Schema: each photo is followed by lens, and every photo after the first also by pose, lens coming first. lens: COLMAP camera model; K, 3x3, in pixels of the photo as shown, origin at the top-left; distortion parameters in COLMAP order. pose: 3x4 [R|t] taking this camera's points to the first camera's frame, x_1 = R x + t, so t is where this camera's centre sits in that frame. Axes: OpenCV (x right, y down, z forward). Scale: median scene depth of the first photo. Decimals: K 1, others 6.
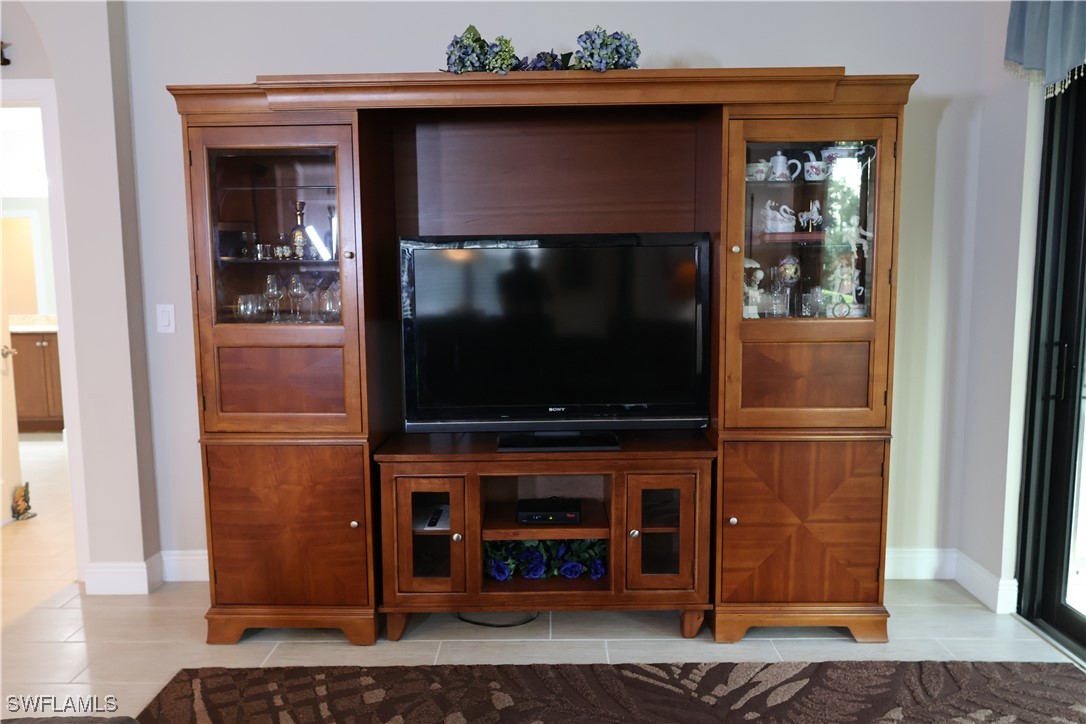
lens RADIAL K [[813.3, 0, 543.0], [0, 813.3, 362.0], [0, 0, 1]] dist [0.005659, 0.006092]
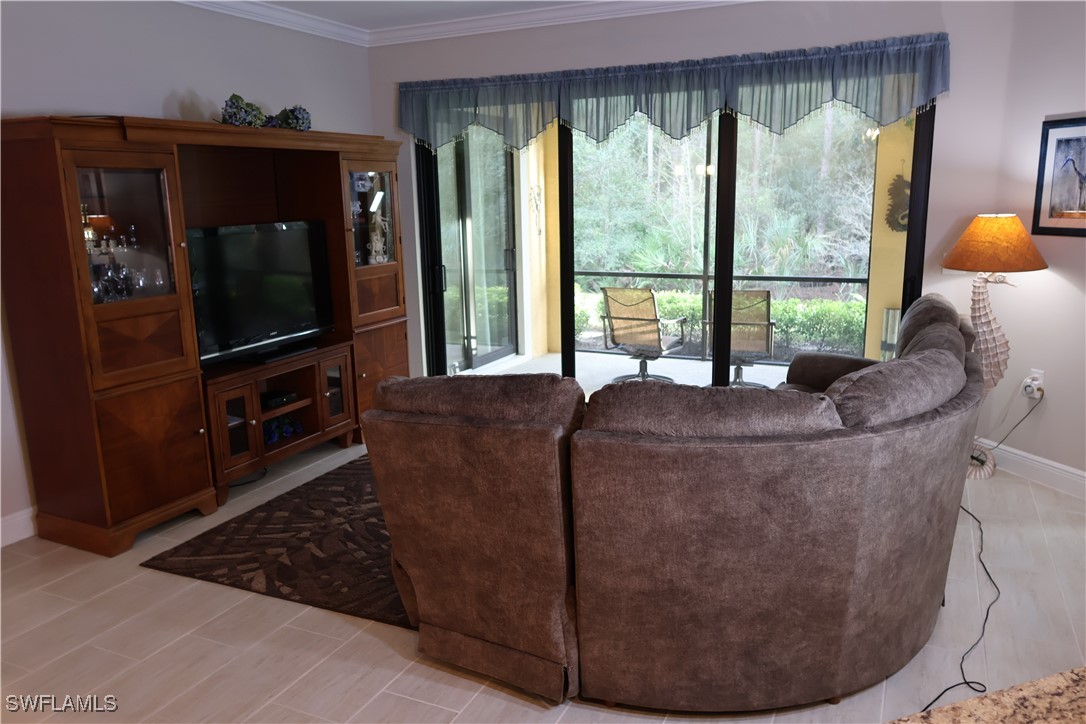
lens RADIAL K [[800.4, 0, 537.1], [0, 800.4, 337.9], [0, 0, 1]] dist [0.007276, 0.006609]
pose [[0.426062, -0.159628, 0.890500, -1.220666], [0.124296, 0.985305, 0.117152, -0.055770], [-0.896115, 0.060772, 0.439642, -0.167083]]
